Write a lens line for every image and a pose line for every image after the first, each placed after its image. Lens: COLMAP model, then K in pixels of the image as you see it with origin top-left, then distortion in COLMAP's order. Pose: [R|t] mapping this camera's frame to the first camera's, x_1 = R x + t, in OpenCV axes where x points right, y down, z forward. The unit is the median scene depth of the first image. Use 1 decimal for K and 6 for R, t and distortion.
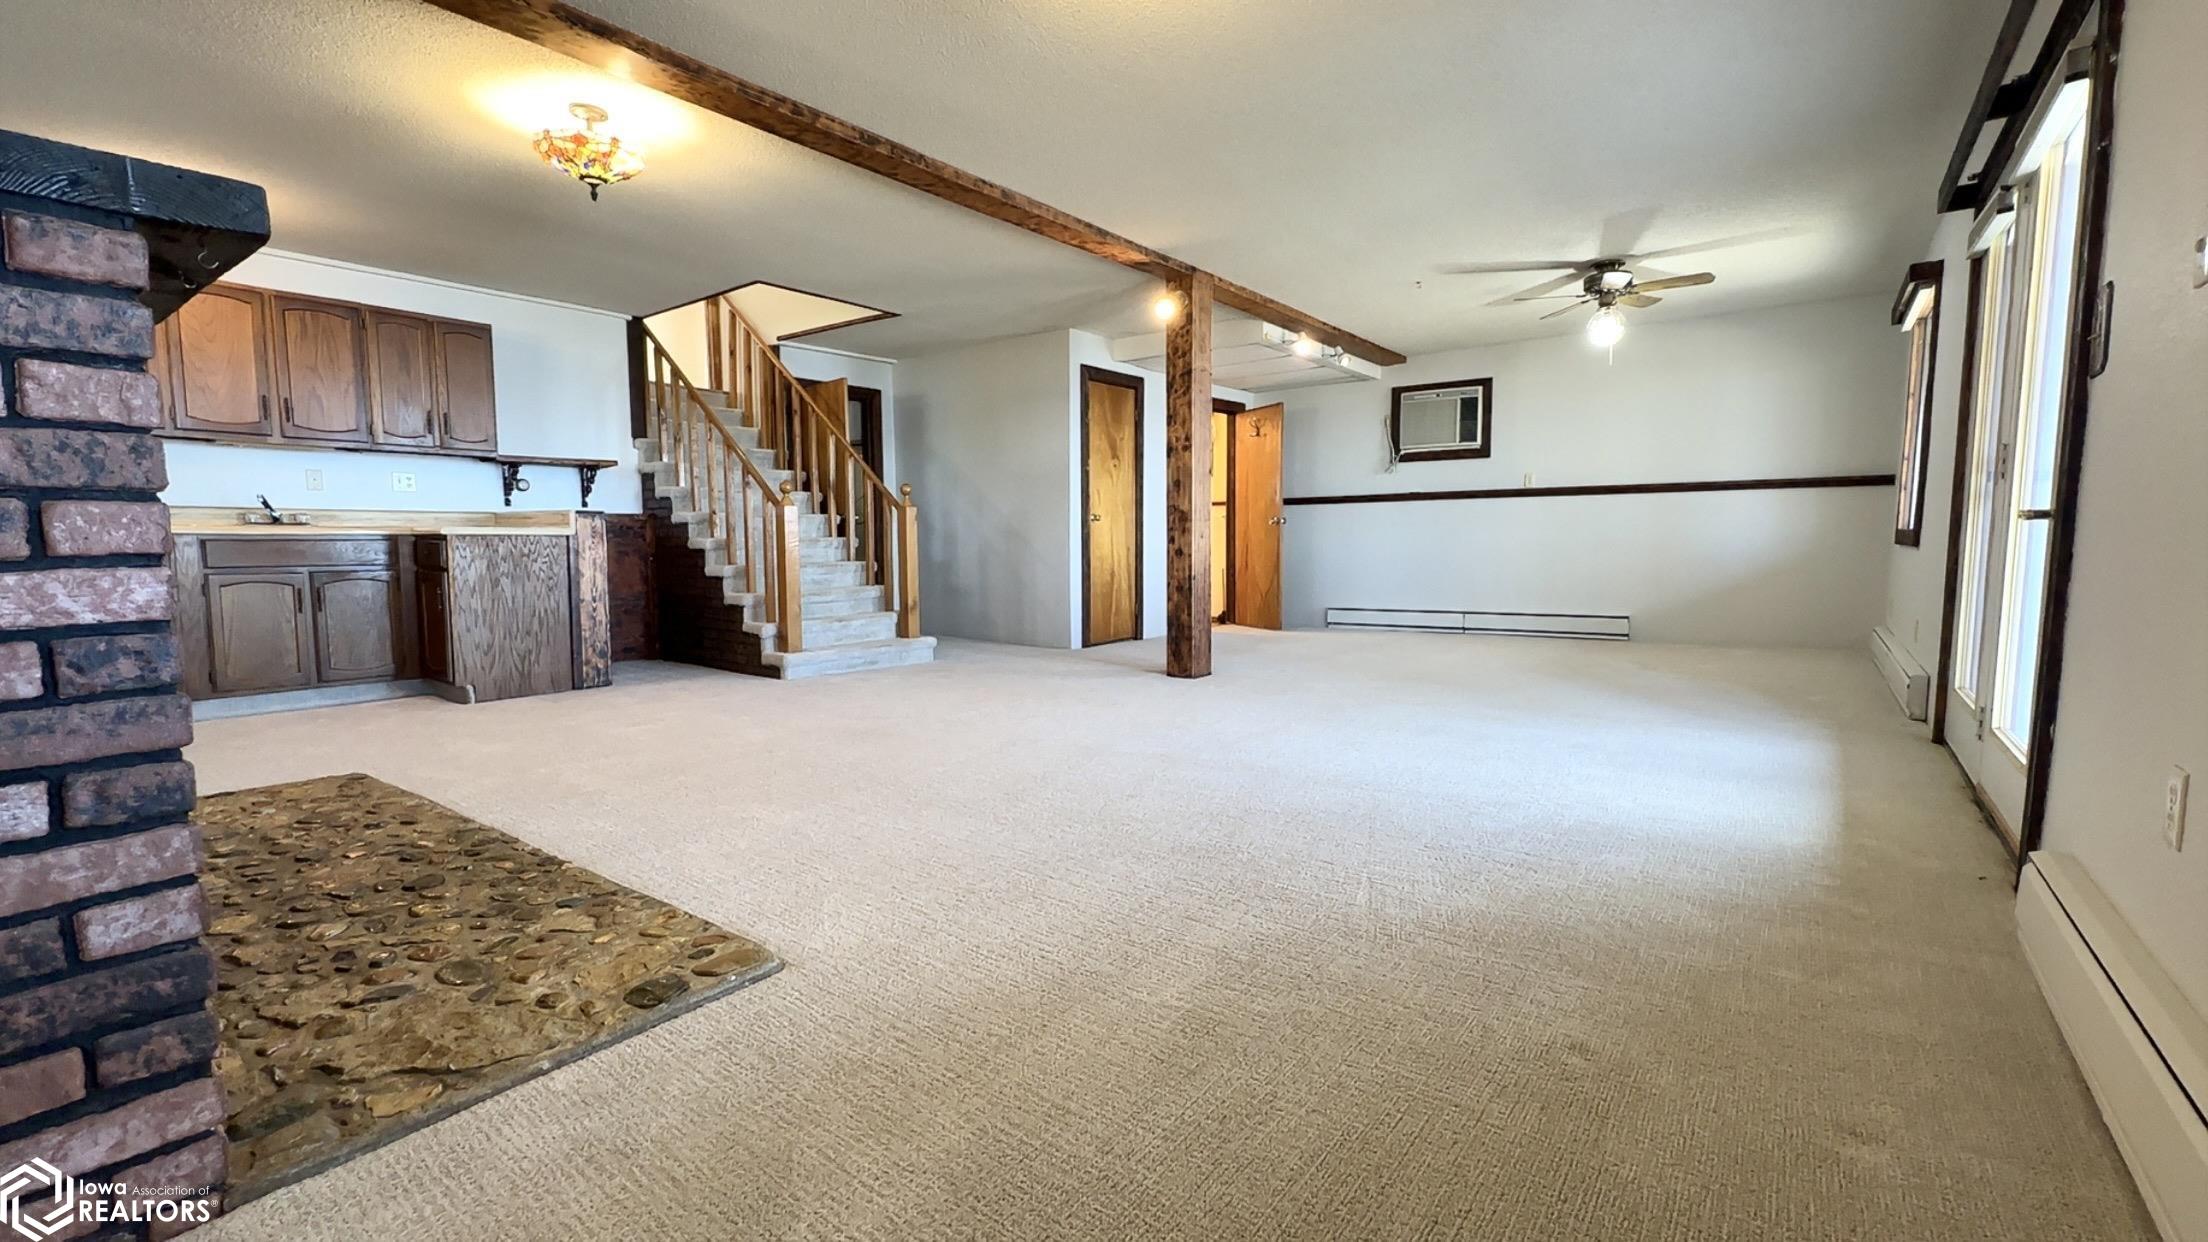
lens RADIAL K [[922.8, 0, 1104.0], [0, 922.8, 621.0], [0, 0, 1]] dist [-0.002063, 0.000164]
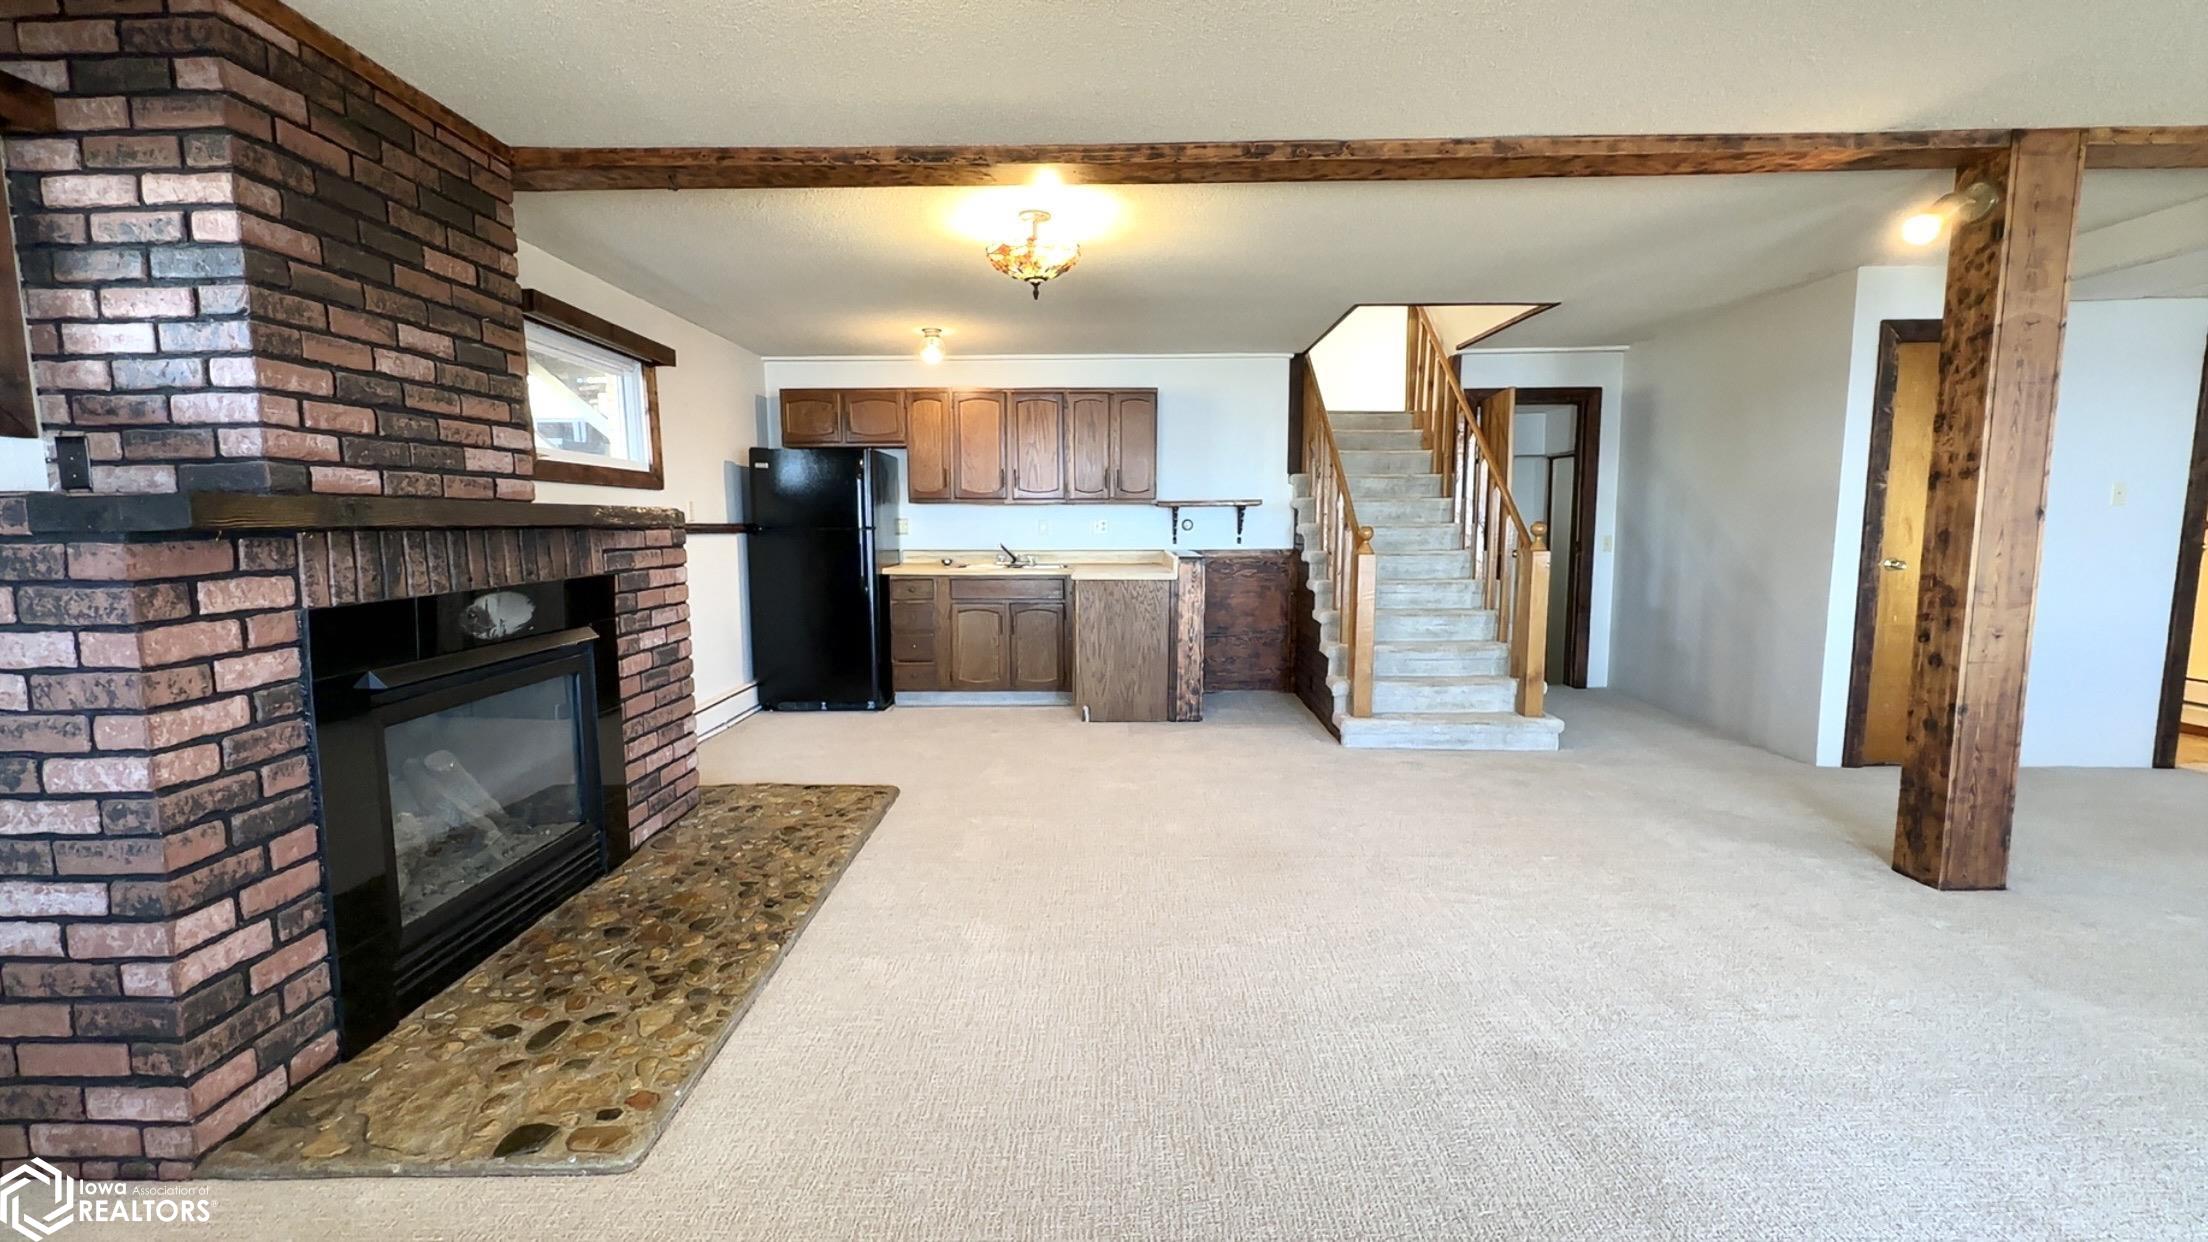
lens RADIAL K [[922.8, 0, 1104.0], [0, 922.8, 621.0], [0, 0, 1]] dist [-0.002063, 0.000164]
pose [[0.601172, 0.088772, -0.794174, 0.232048], [-0.070231, 0.995834, 0.058150, -0.100482], [0.796028, 0.020818, 0.604902, 0.277581]]
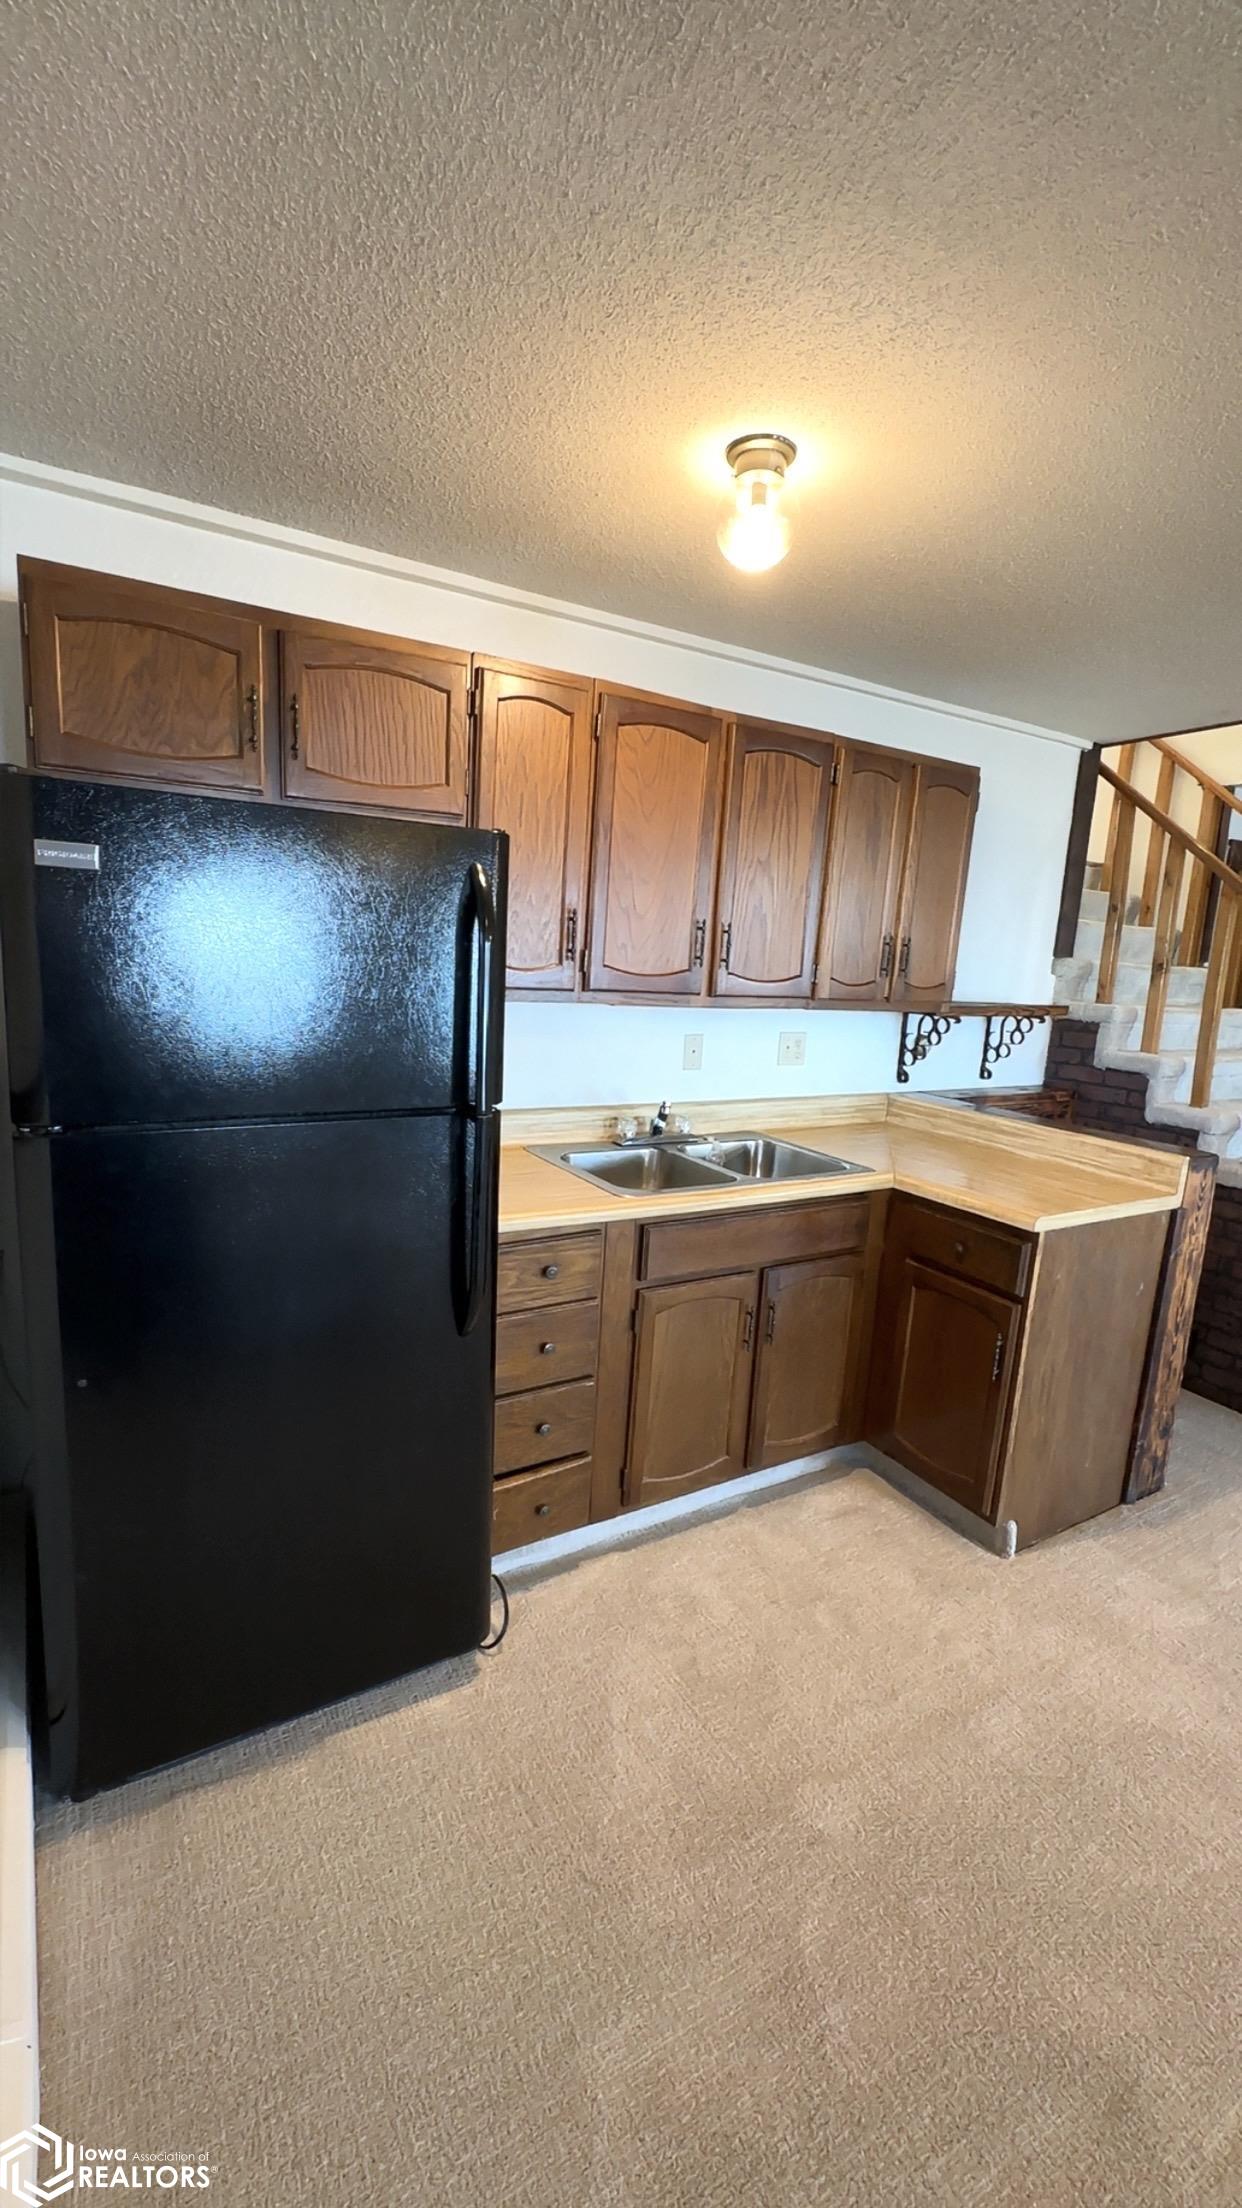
lens RADIAL K [[922.8, 0, 612.9], [0, 922.8, 1105.1], [0, 0, 1]] dist [-0.002063, 0.000164]
pose [[0.926253, 0.112583, -0.359695, -0.673624], [-0.087350, 0.992484, 0.085709, -0.161004], [0.366640, -0.047969, 0.929125, 0.433964]]
